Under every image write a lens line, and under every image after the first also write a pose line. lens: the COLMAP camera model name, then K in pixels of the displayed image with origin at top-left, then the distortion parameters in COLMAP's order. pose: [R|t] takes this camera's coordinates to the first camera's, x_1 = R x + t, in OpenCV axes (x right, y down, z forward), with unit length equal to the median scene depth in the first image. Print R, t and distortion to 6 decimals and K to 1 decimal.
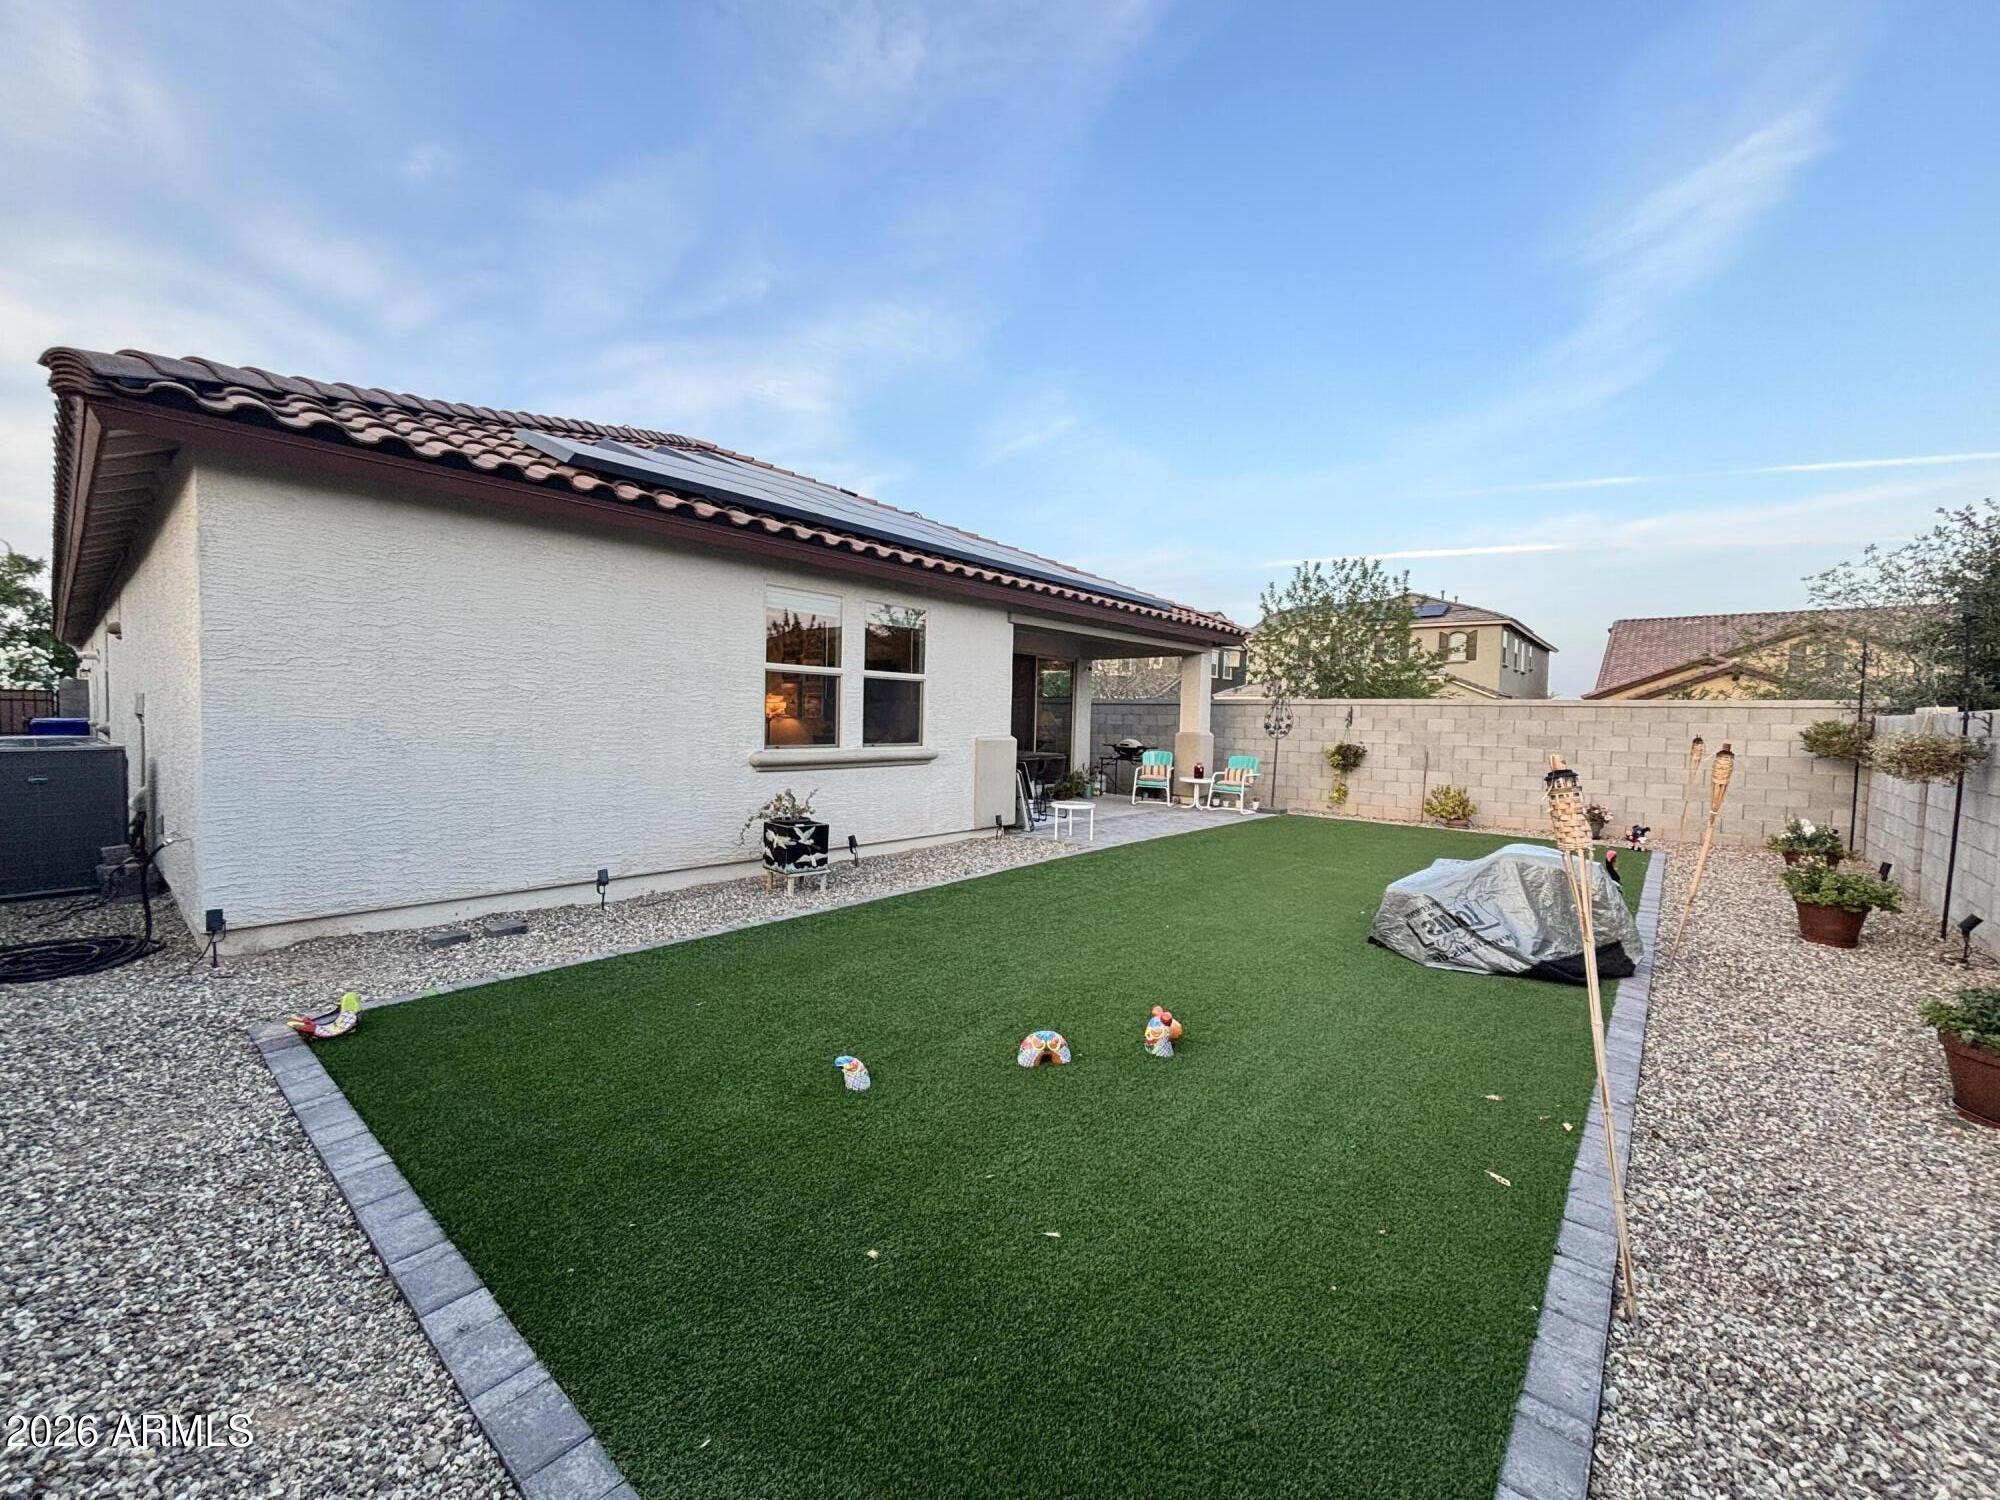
lens RADIAL K [[798.7, 0, 1000.0], [0, 798.7, 750.0], [0, 0, 1]] dist [0.000606, -0.000046]
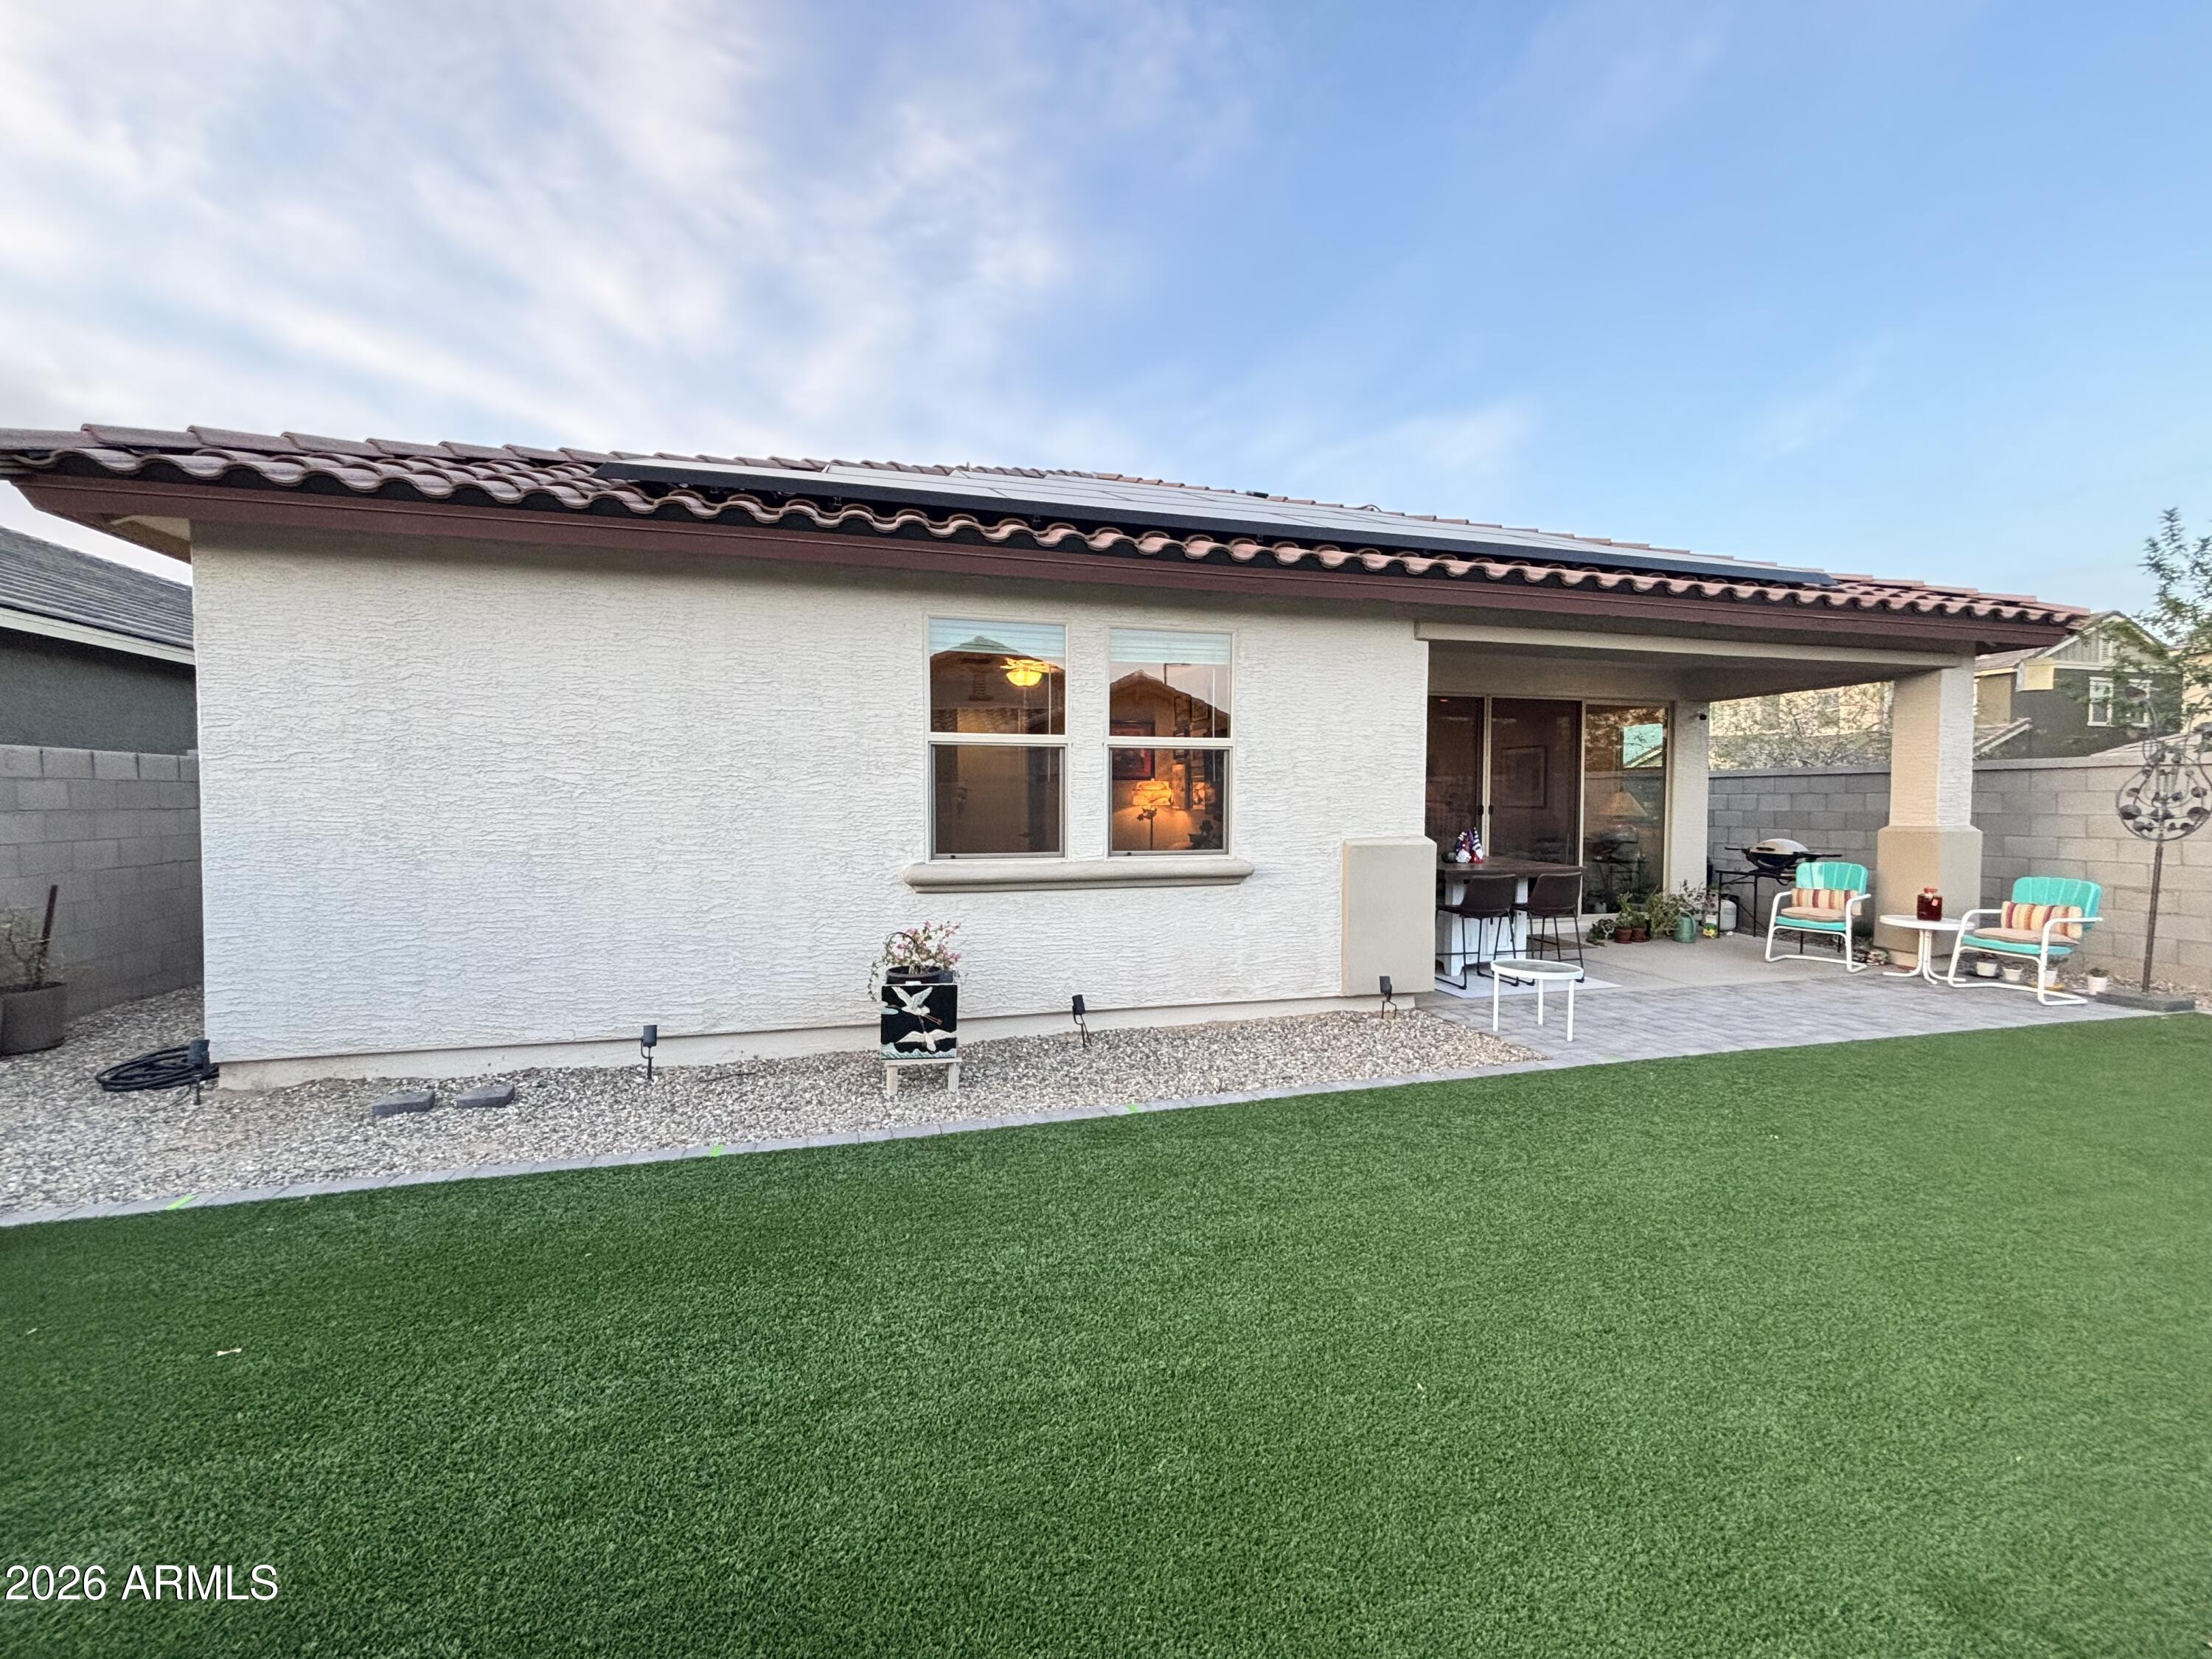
lens RADIAL K [[883.4, 0, 1106.0], [0, 883.4, 829.5], [0, 0, 1]] dist [0.000606, -0.000046]
pose [[0.823200, -0.001234, -0.567750, 0.231582], [-0.007462, 0.999888, -0.012993, -0.016518], [0.567703, 0.014932, 0.823098, 0.430550]]
